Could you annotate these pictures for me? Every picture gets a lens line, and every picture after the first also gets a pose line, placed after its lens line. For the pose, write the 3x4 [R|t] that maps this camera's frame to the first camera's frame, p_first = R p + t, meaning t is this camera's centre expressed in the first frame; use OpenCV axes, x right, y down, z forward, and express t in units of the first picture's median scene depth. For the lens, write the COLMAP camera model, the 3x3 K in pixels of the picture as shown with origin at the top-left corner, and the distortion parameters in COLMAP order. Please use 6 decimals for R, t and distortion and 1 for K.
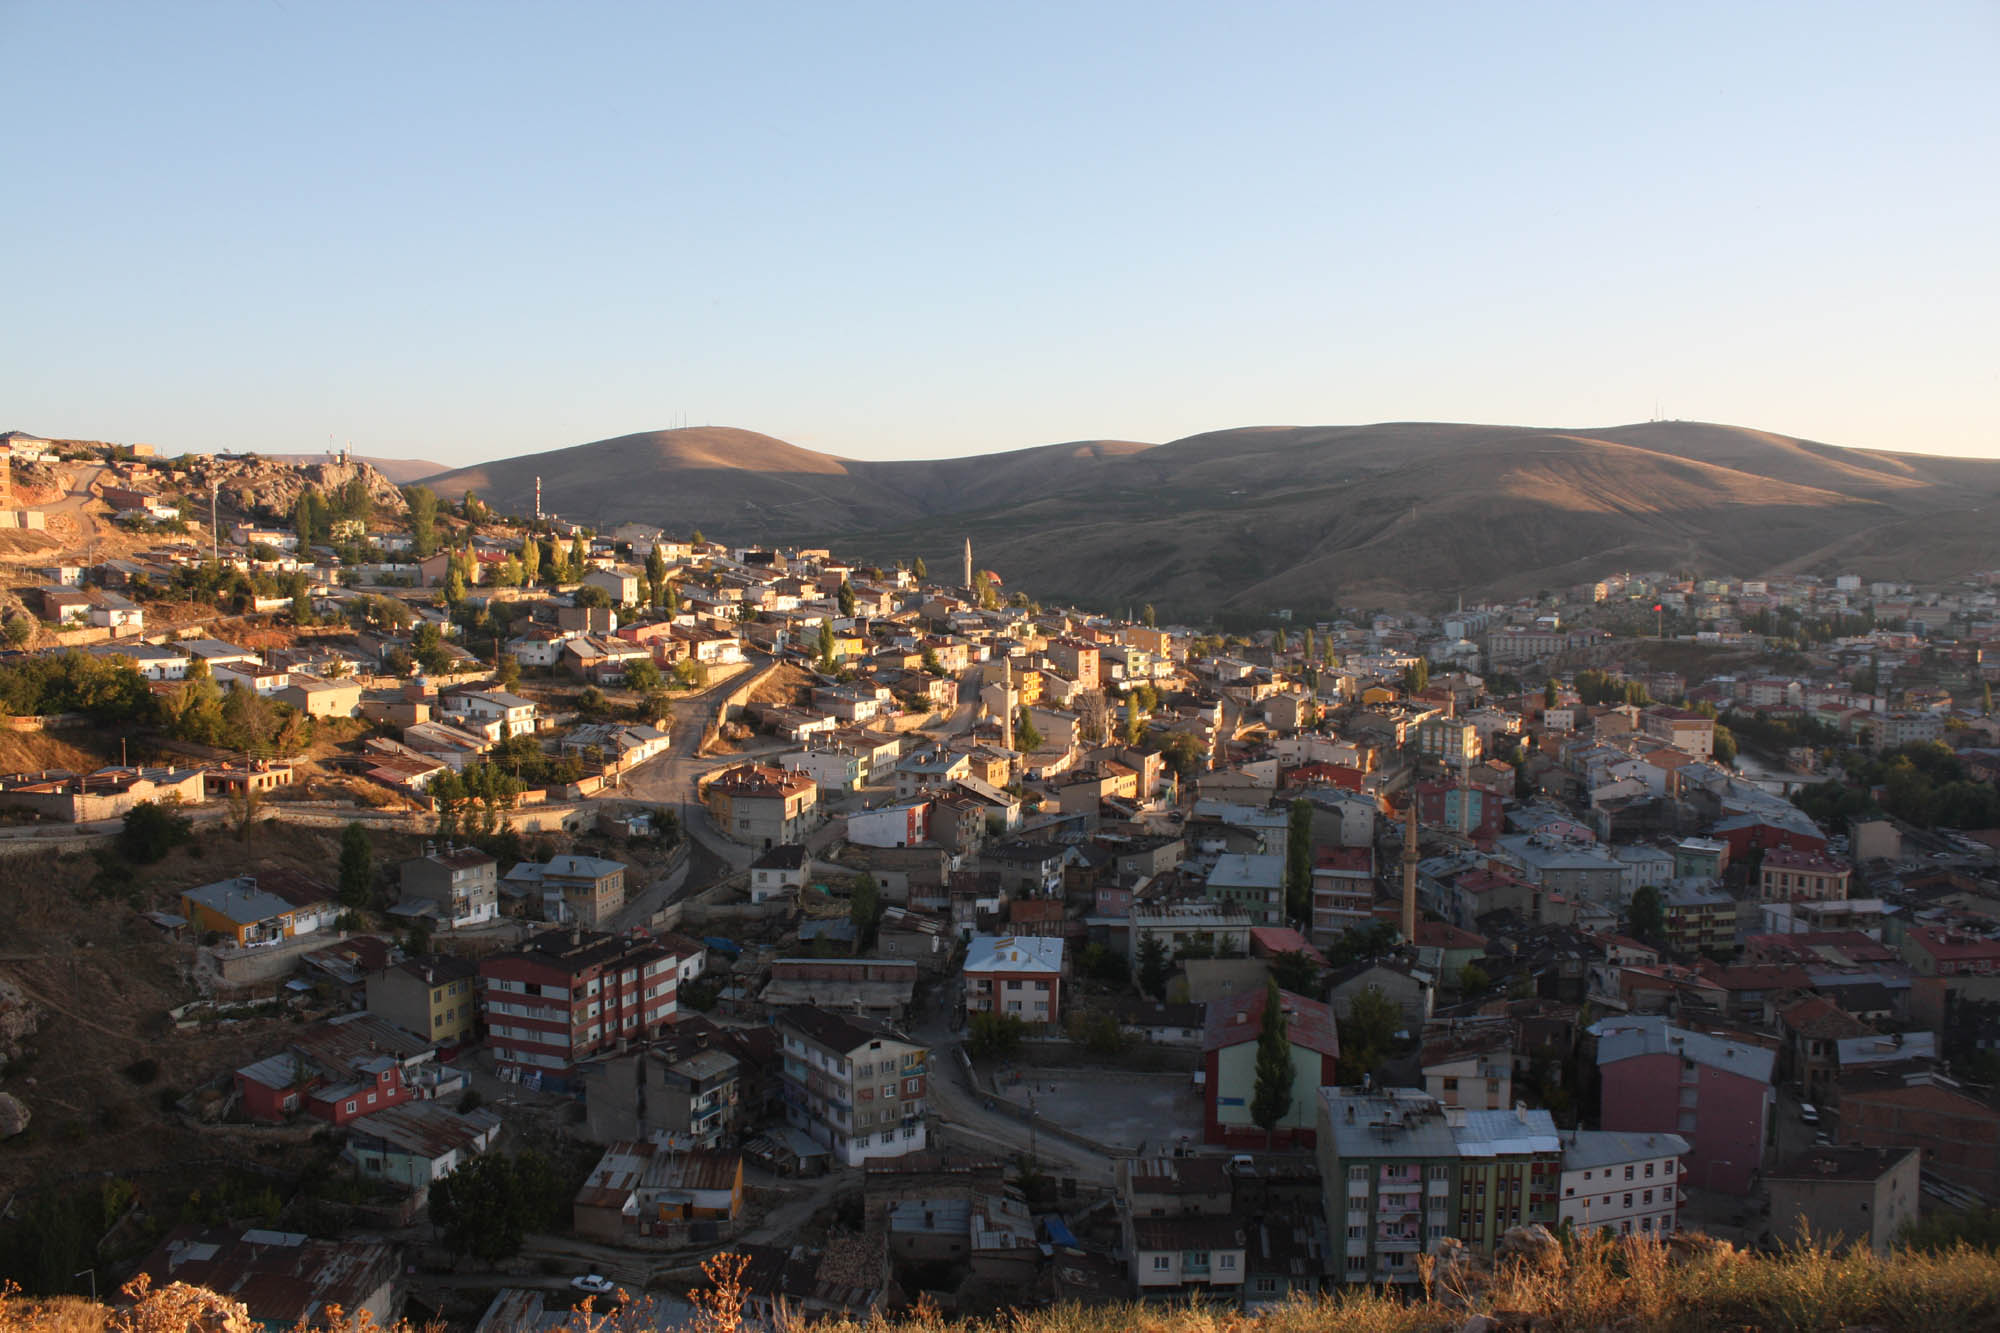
lens RADIAL K [[1667.7, 0, 993.4], [0, 1667.7, 660.1], [0, 0, 1]] dist [-0.166494, 0.148662]
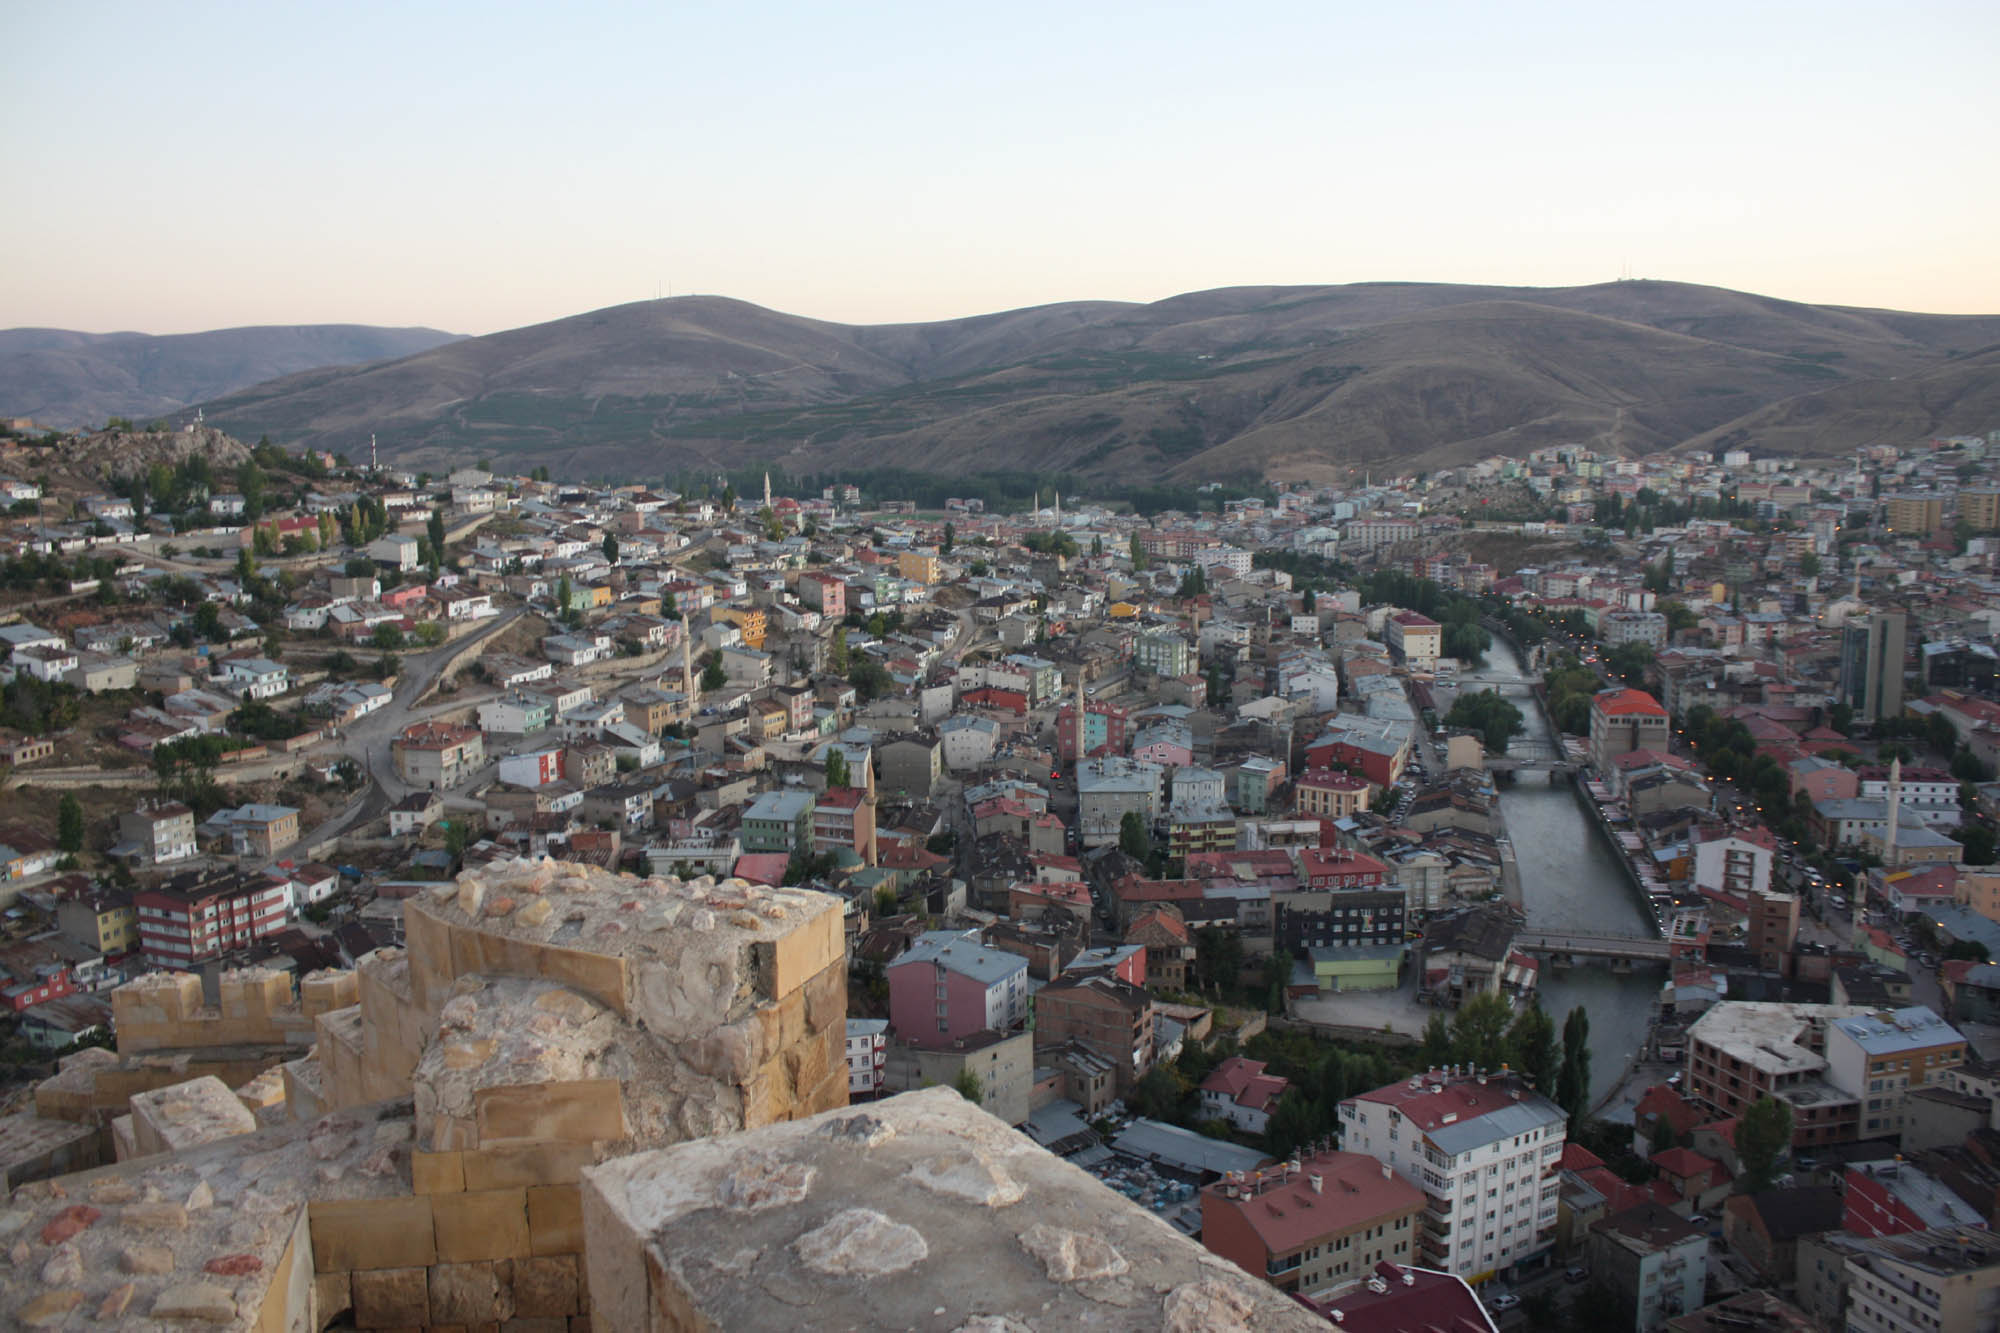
lens RADIAL K [[1667.7, 0, 991.7], [0, 1667.7, 670.8], [0, 0, 1]] dist [-0.166494, 0.148662]
pose [[0.999786, -0.016272, -0.012779, 0.160511], [0.017403, 0.995416, 0.094045, -0.045823], [0.011190, -0.094248, 0.995486, -0.131808]]
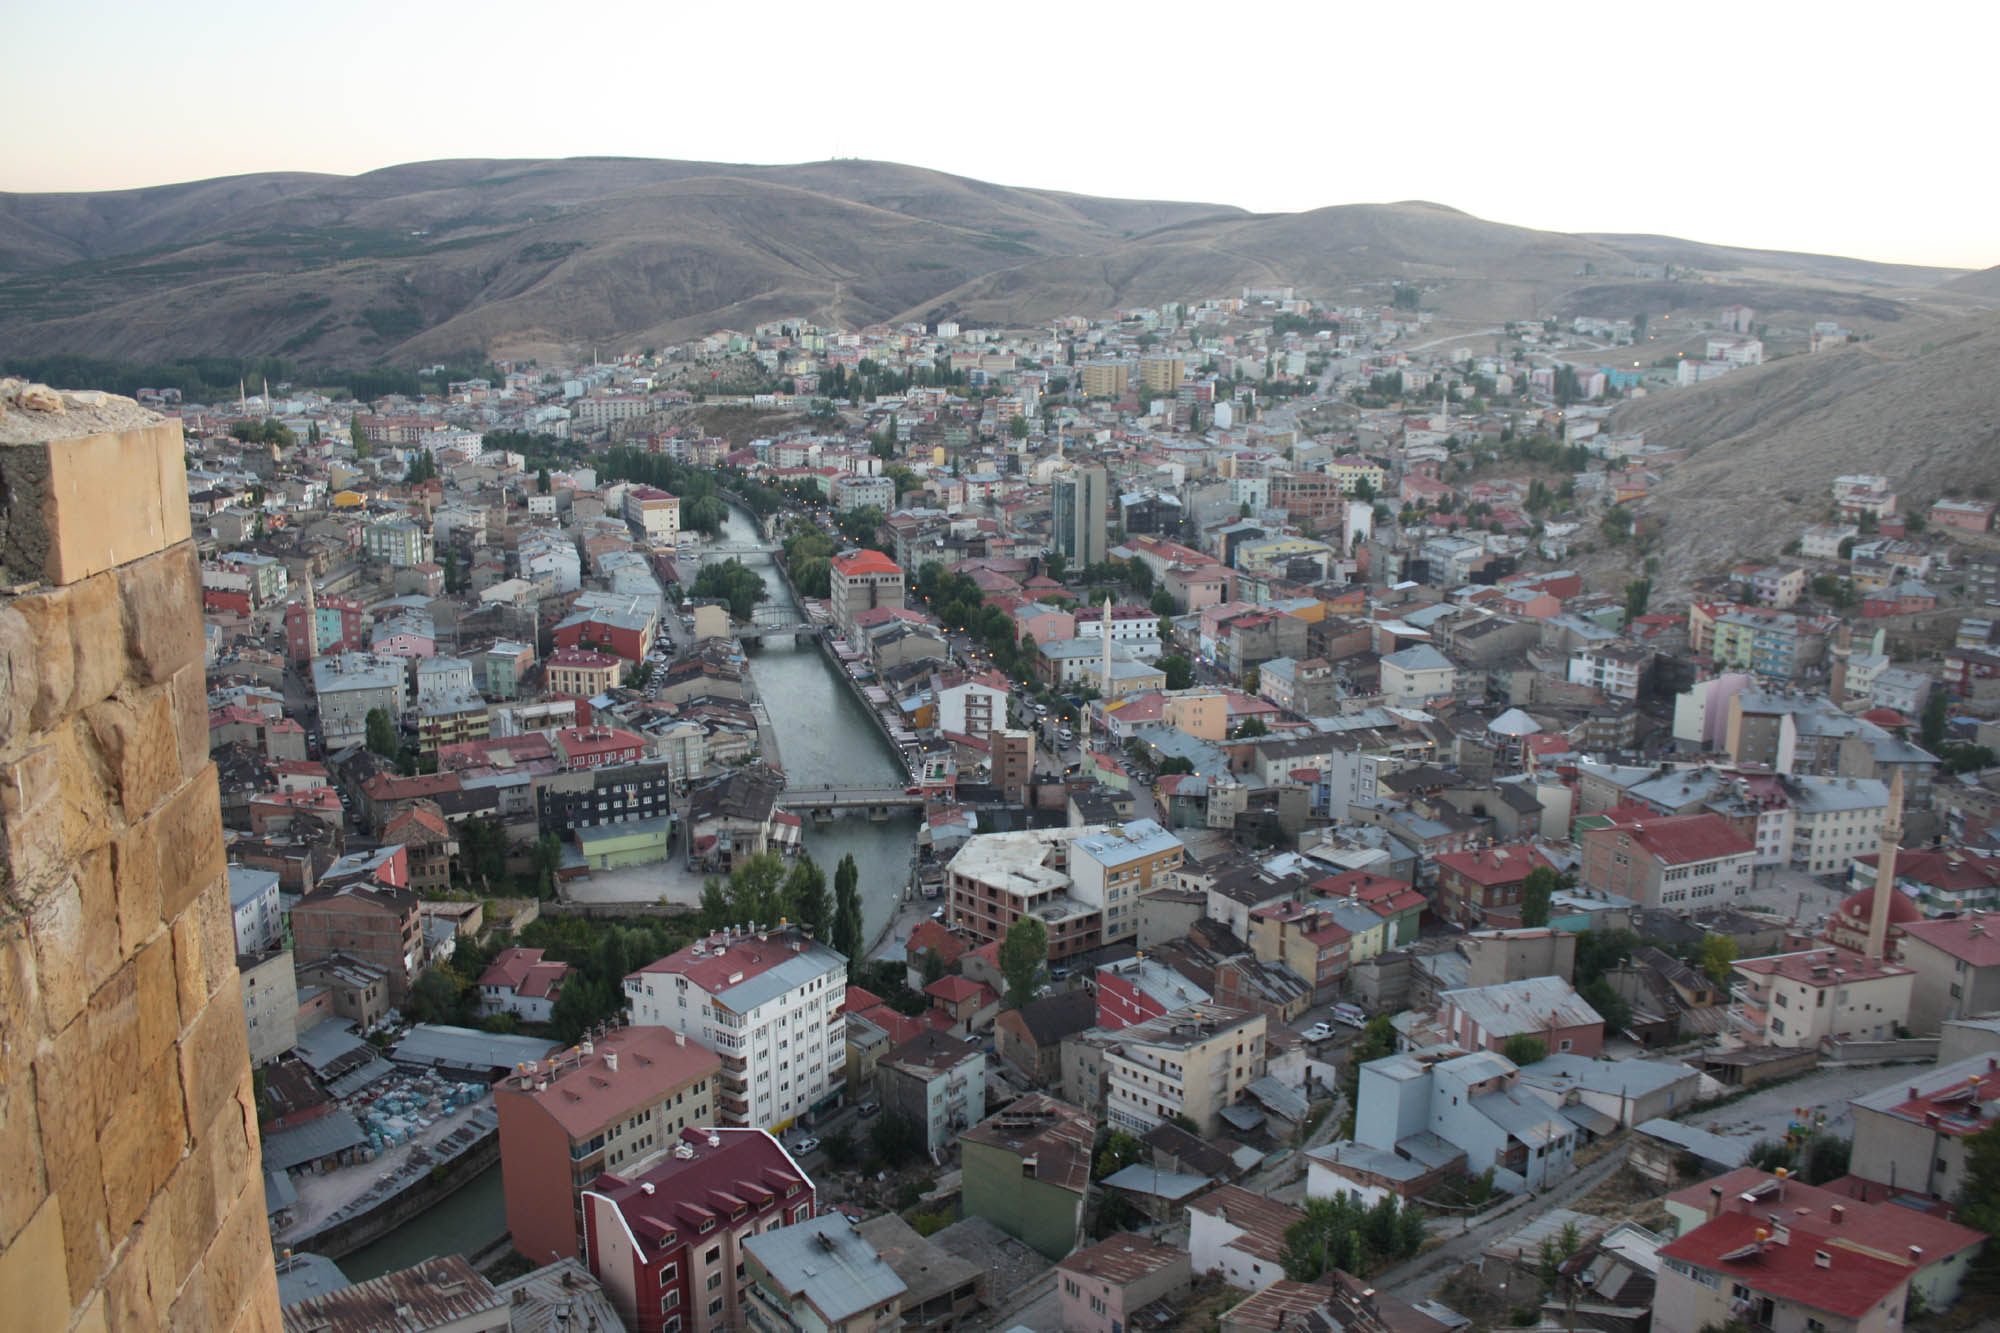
lens RADIAL K [[1667.7, 0, 988.9], [0, 1667.7, 688.2], [0, 0, 1]] dist [-0.166494, 0.148662]
pose [[0.903299, -0.103601, 0.416315, 0.159794], [0.027140, 0.982260, 0.185552, -0.042323], [-0.428153, -0.156310, 0.890085, -0.123849]]
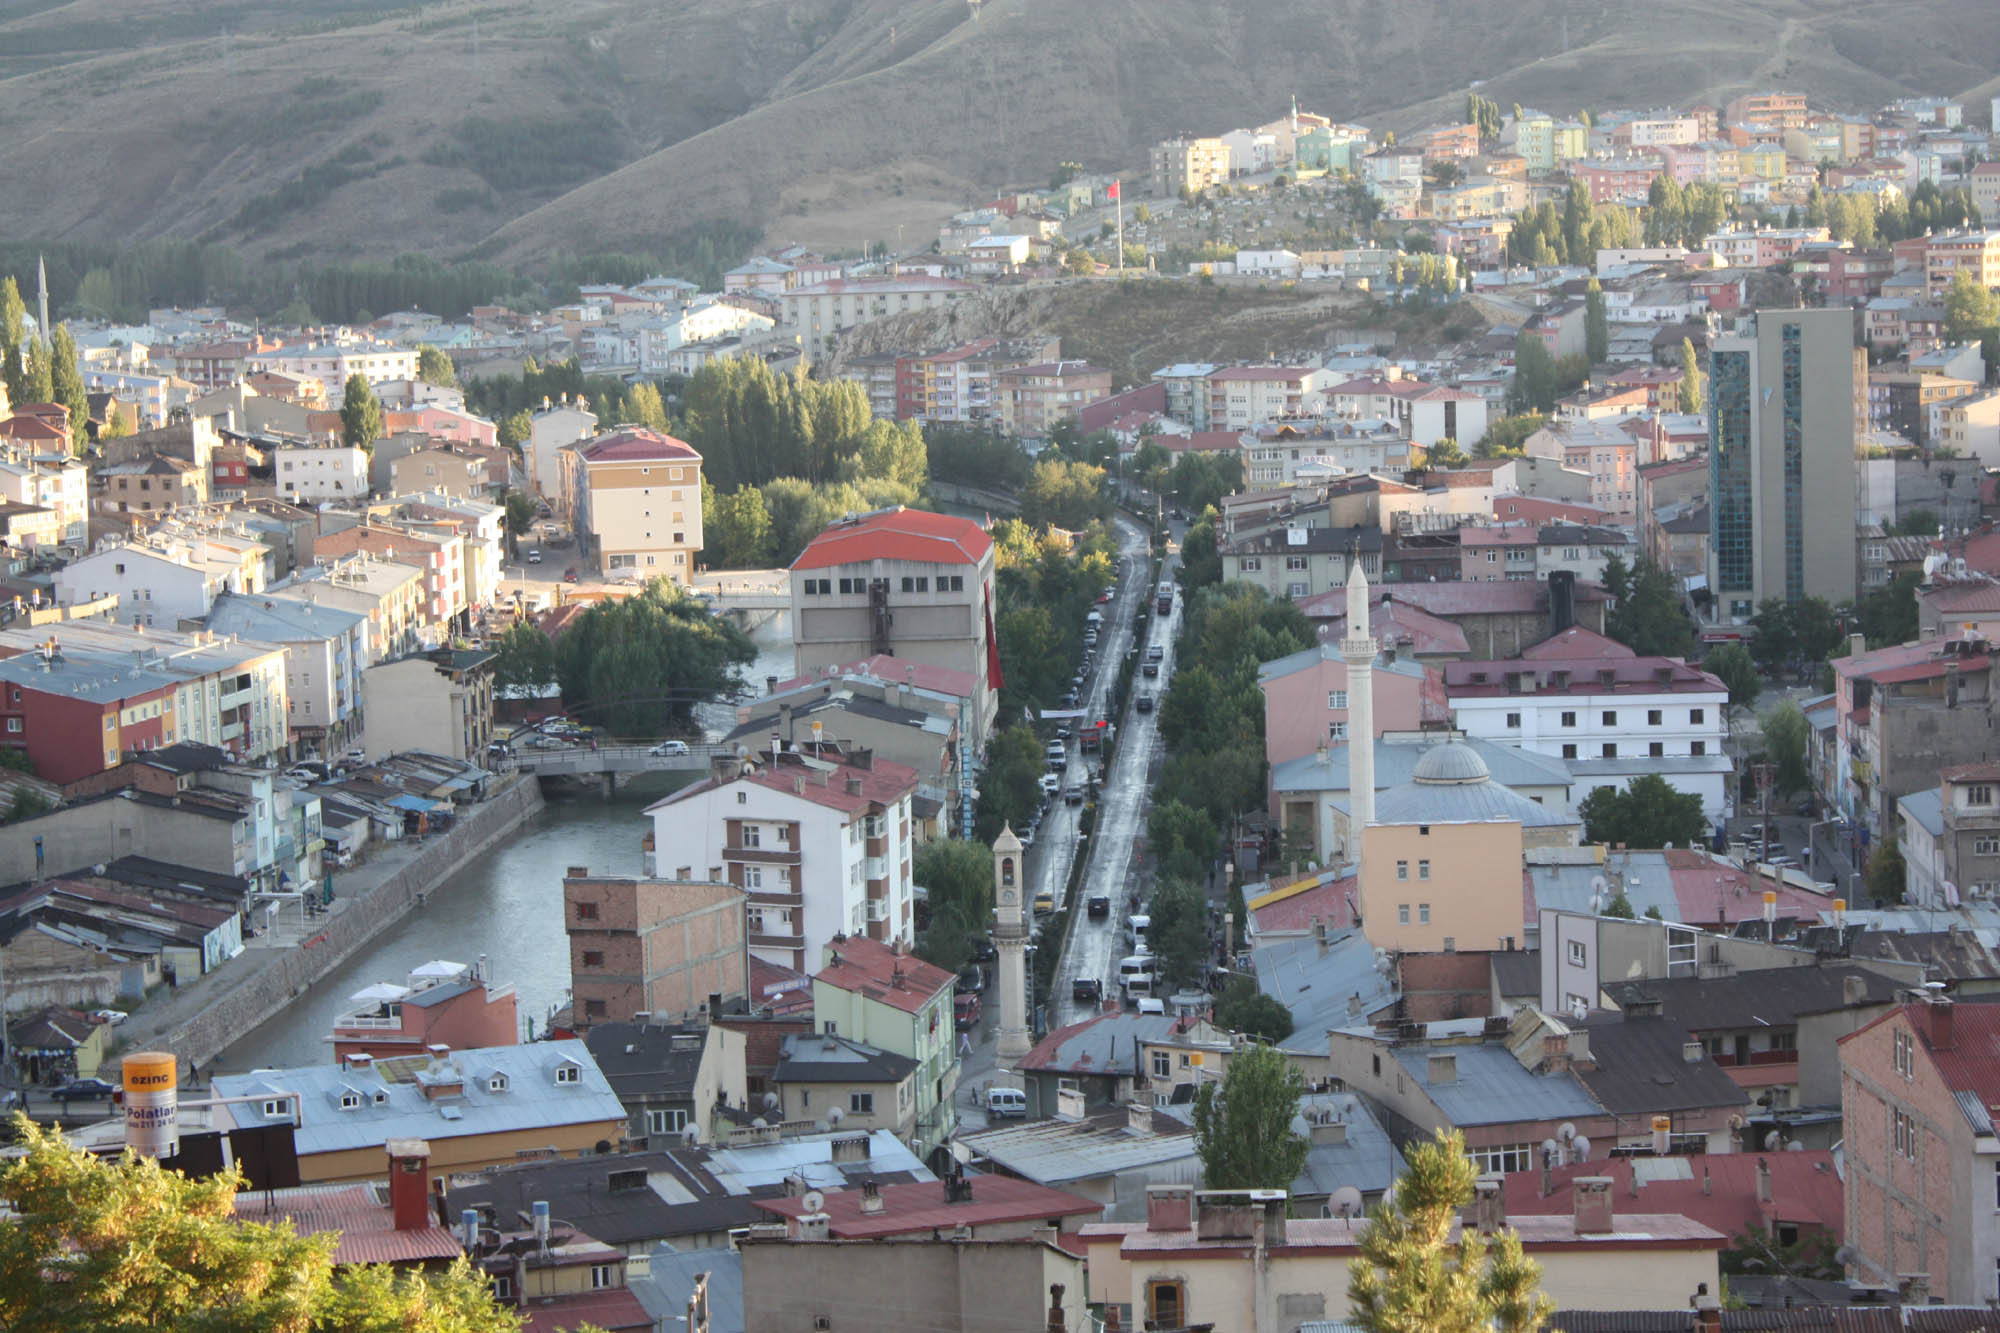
lens RADIAL K [[4775.7, 0, 974.8], [0, 4775.7, 717.9], [0, 0, 1]] dist [0.092353, 0.000000]
pose [[0.990617, -0.049460, 0.127405, 0.383649], [0.042355, 0.997424, 0.057889, 0.037843], [-0.129940, -0.051949, 0.990160, -0.115623]]
